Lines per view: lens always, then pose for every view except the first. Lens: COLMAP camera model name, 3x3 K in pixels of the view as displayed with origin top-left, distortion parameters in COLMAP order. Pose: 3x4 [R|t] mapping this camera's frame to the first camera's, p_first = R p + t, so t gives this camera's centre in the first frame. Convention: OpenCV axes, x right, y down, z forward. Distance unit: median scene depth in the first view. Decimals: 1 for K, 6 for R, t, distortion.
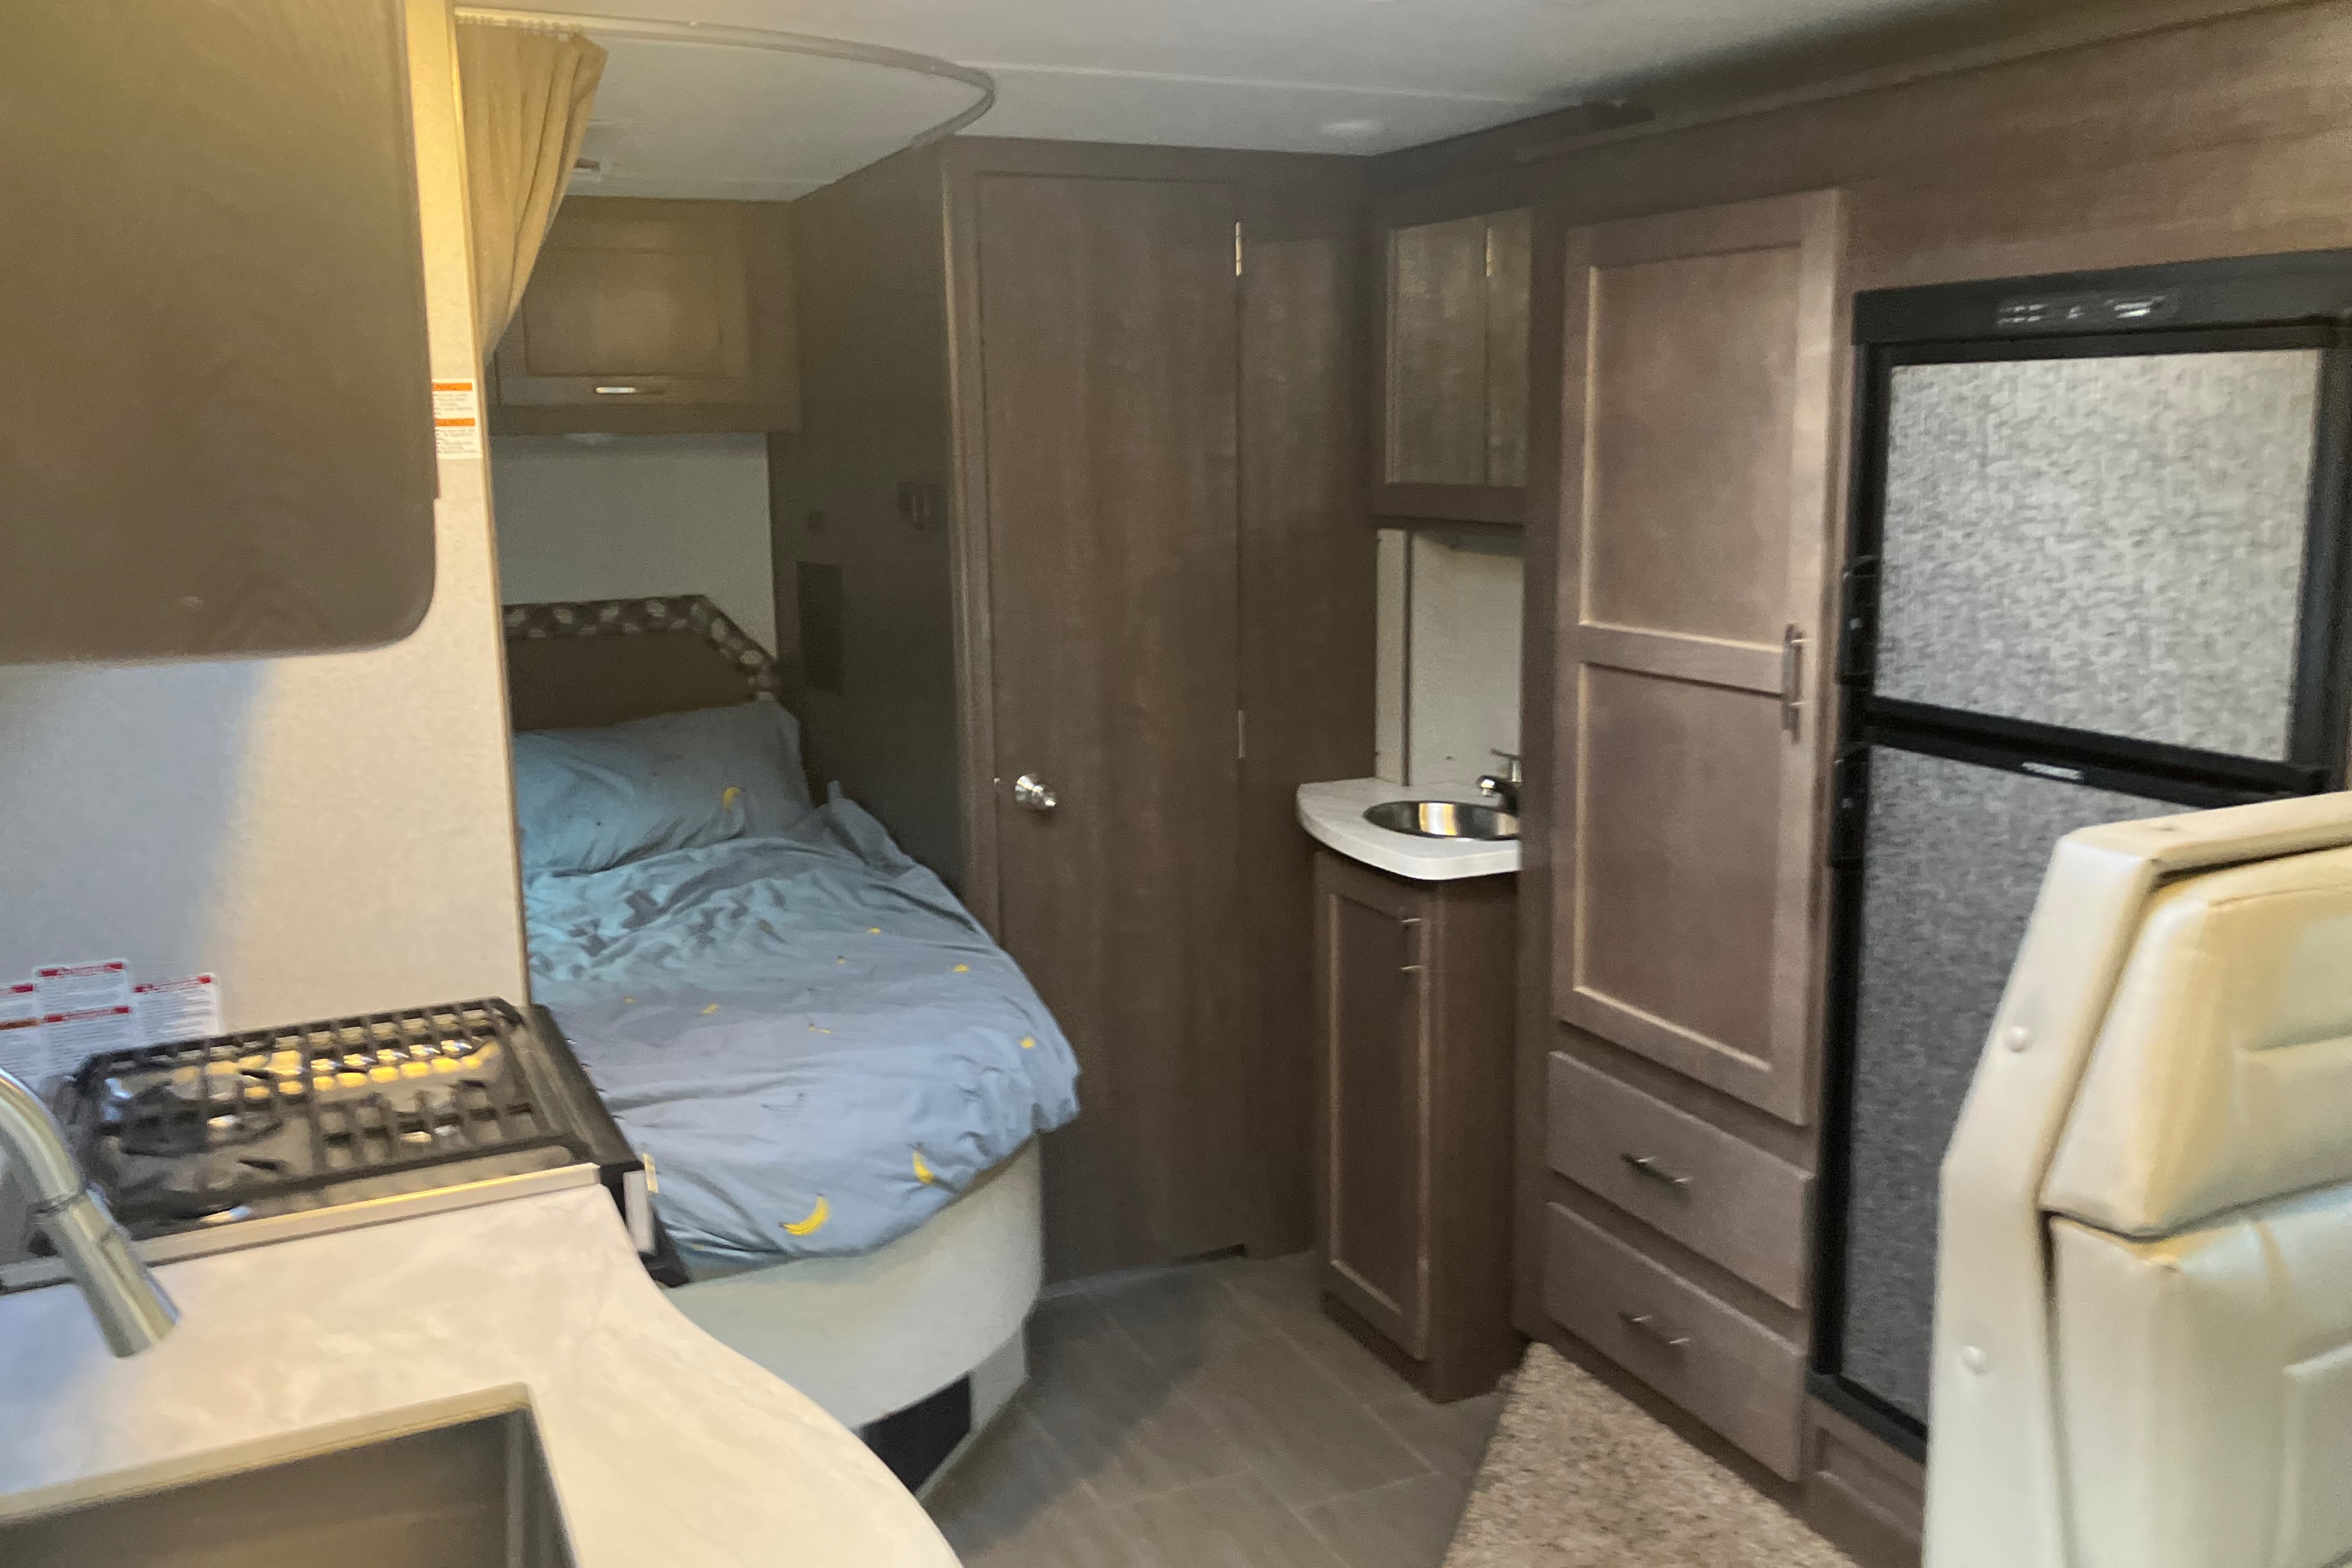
lens RADIAL K [[1896.7, 0, 1176.0], [0, 1896.7, 784.0], [0, 0, 1]] dist [-0.009444, 0.040045]
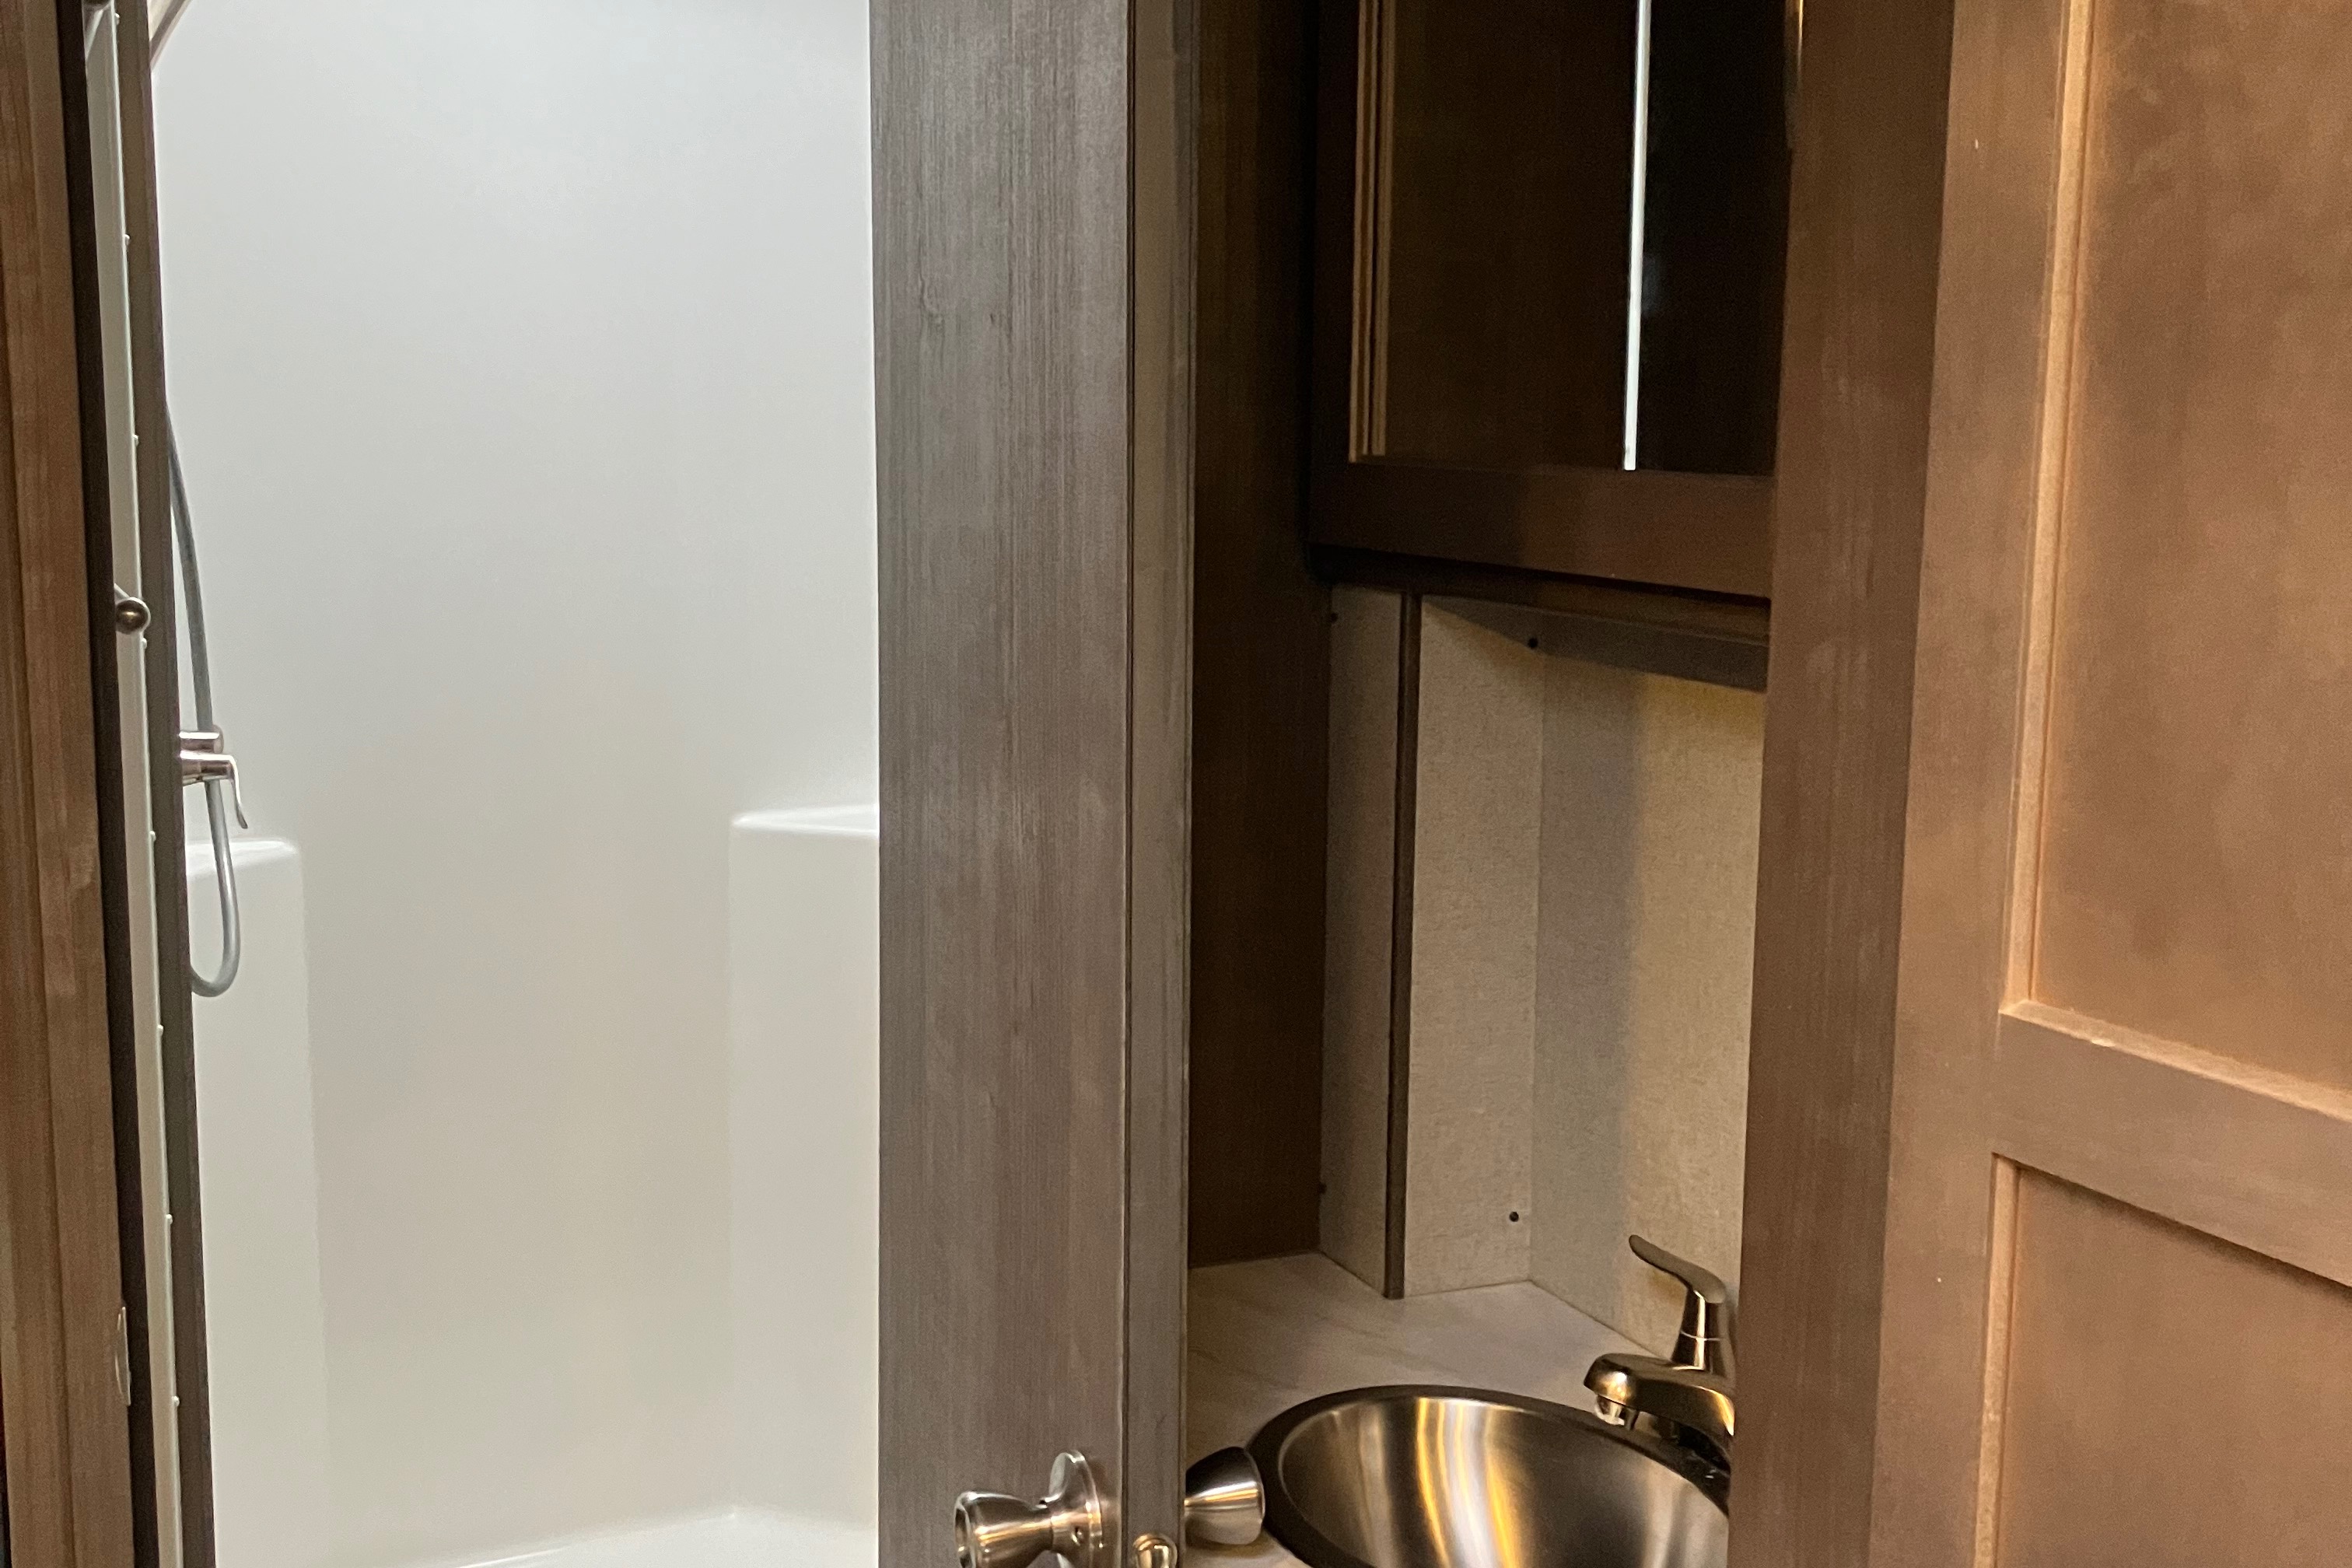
lens RADIAL K [[2581.0, 0, 1176.0], [0, 2581.0, 784.0], [0, 0, 1]] dist [-0.000604, 0.000937]
pose [[0.999470, 0.030771, -0.010648, 0.123687], [-0.031162, 0.998765, -0.038707, -0.113612], [0.009444, 0.039018, 0.999194, 0.758703]]
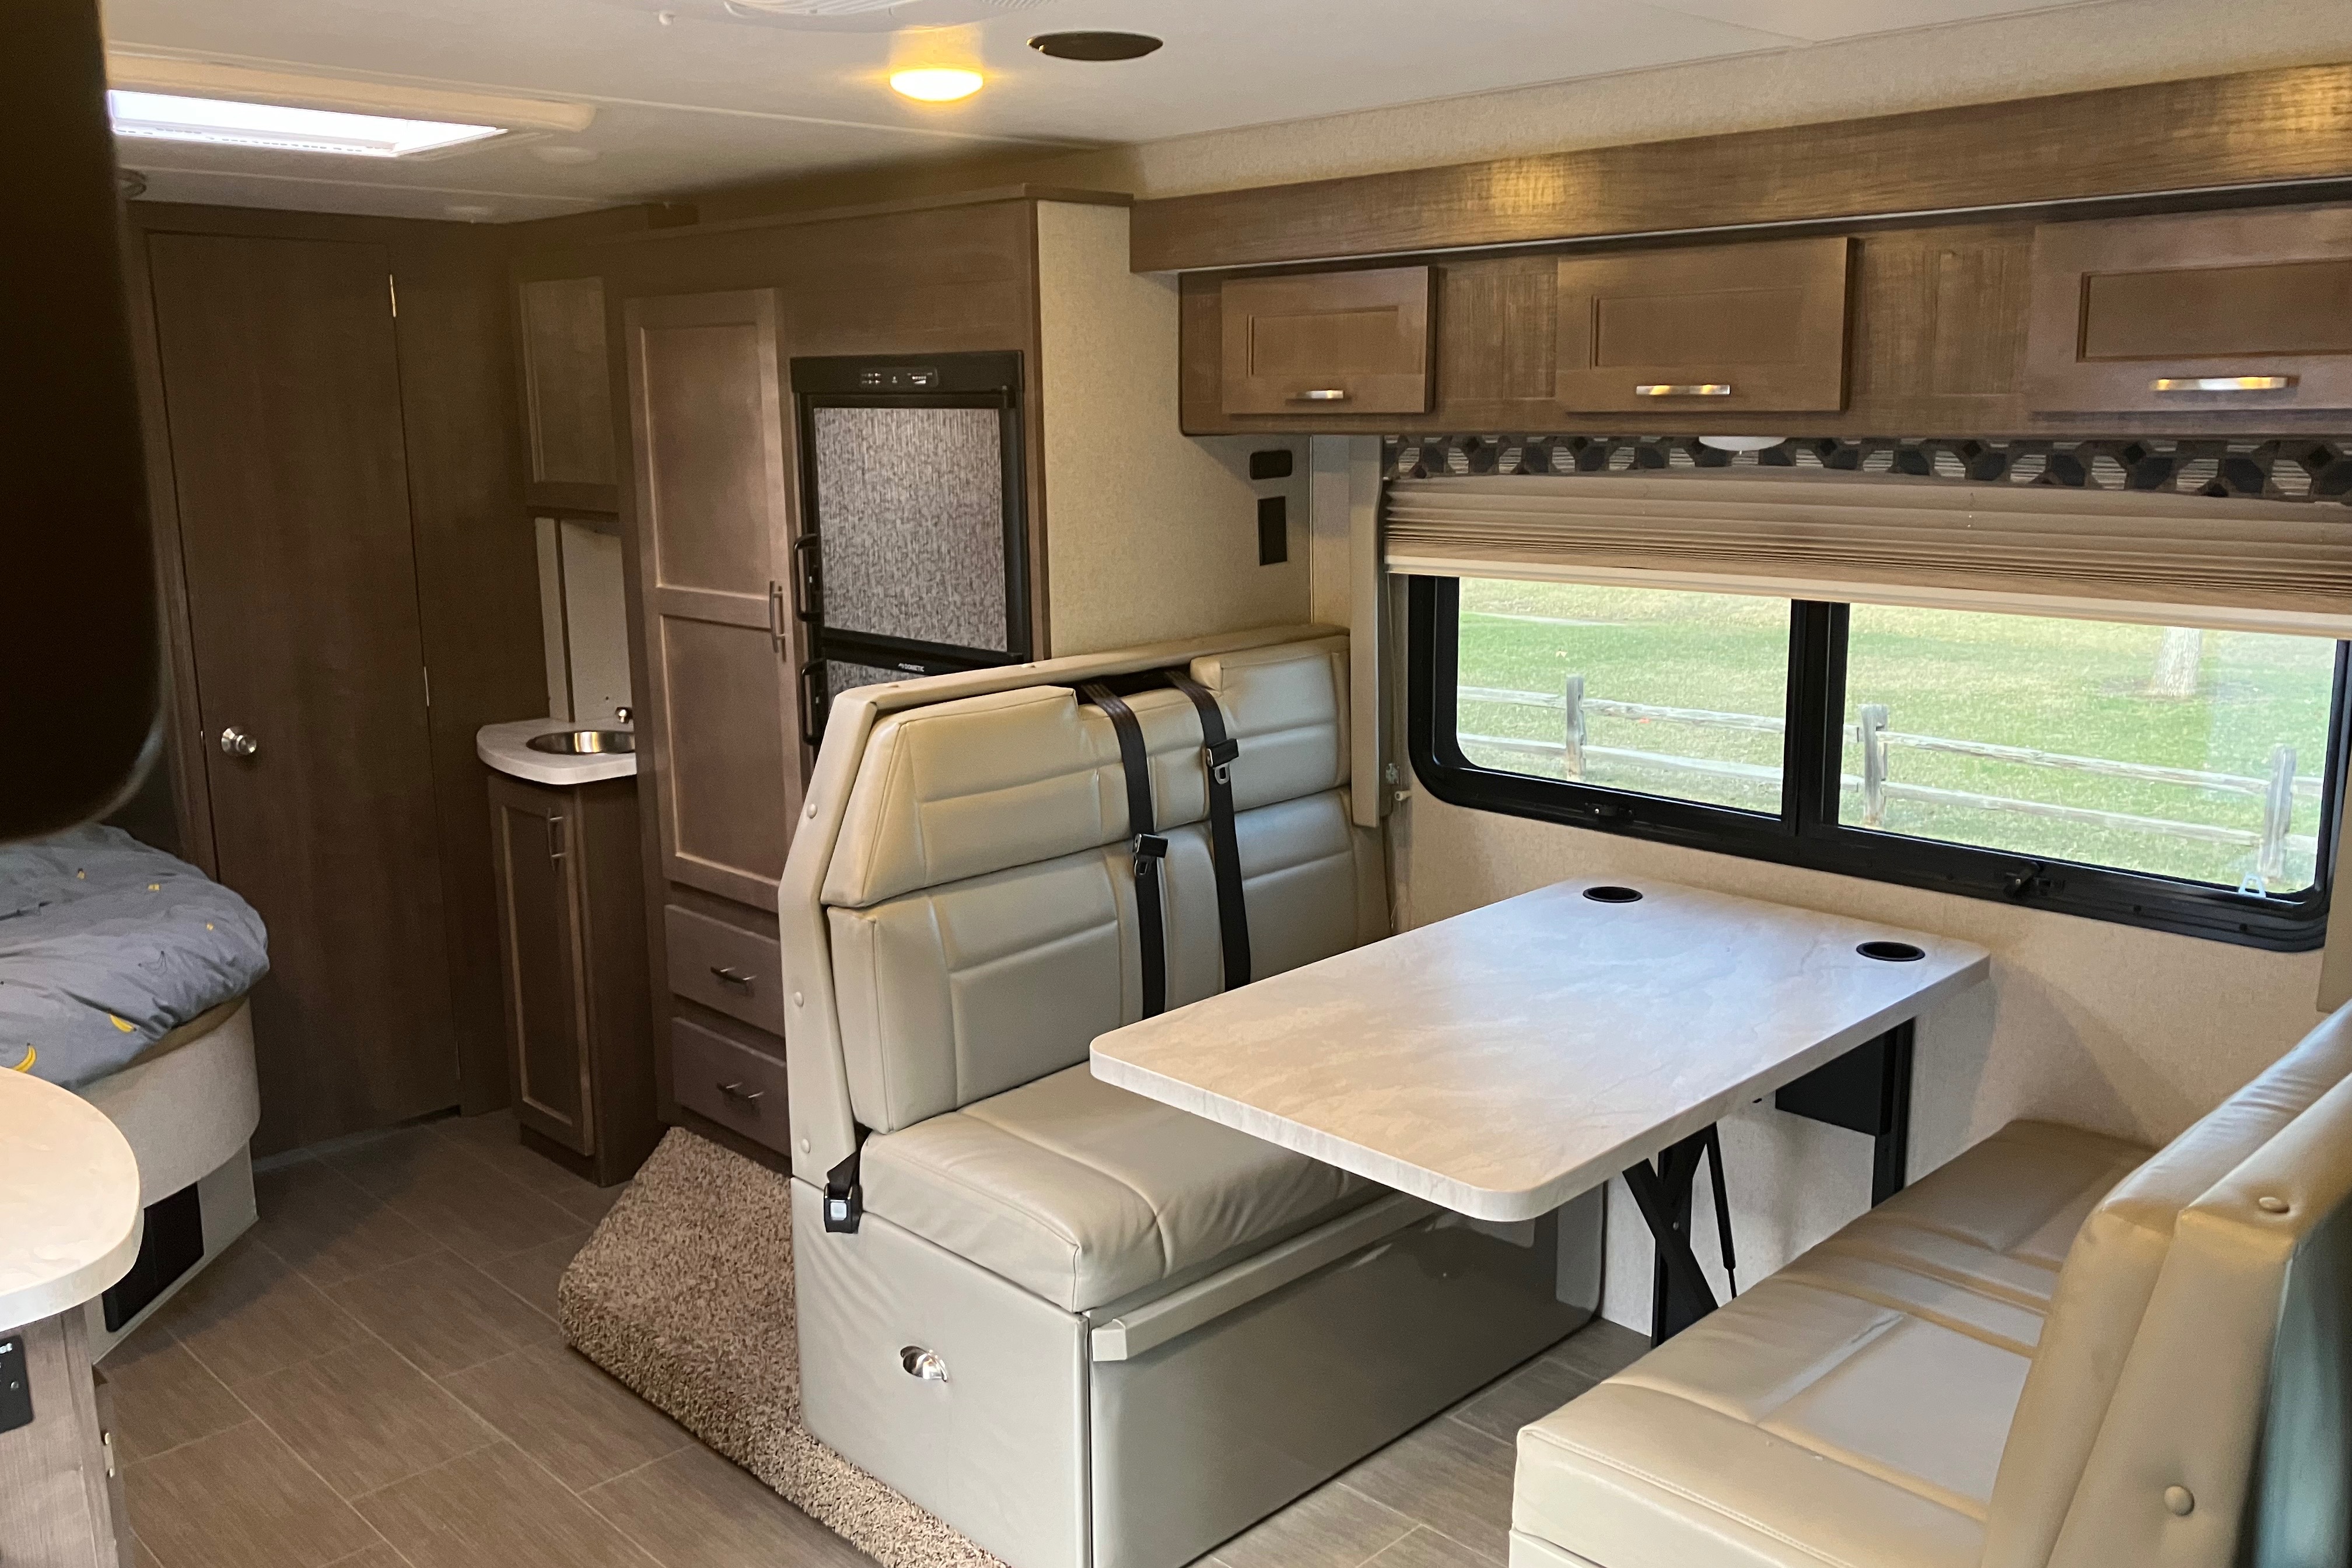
lens RADIAL K [[1927.5, 0, 1176.0], [0, 1927.5, 784.0], [0, 0, 1]] dist [0.042655, -0.002211]
pose [[0.944511, -0.059956, 0.322962, 0.125245], [0.057771, 0.998196, 0.016357, 0.065744], [-0.323360, 0.003208, 0.946271, -0.514043]]
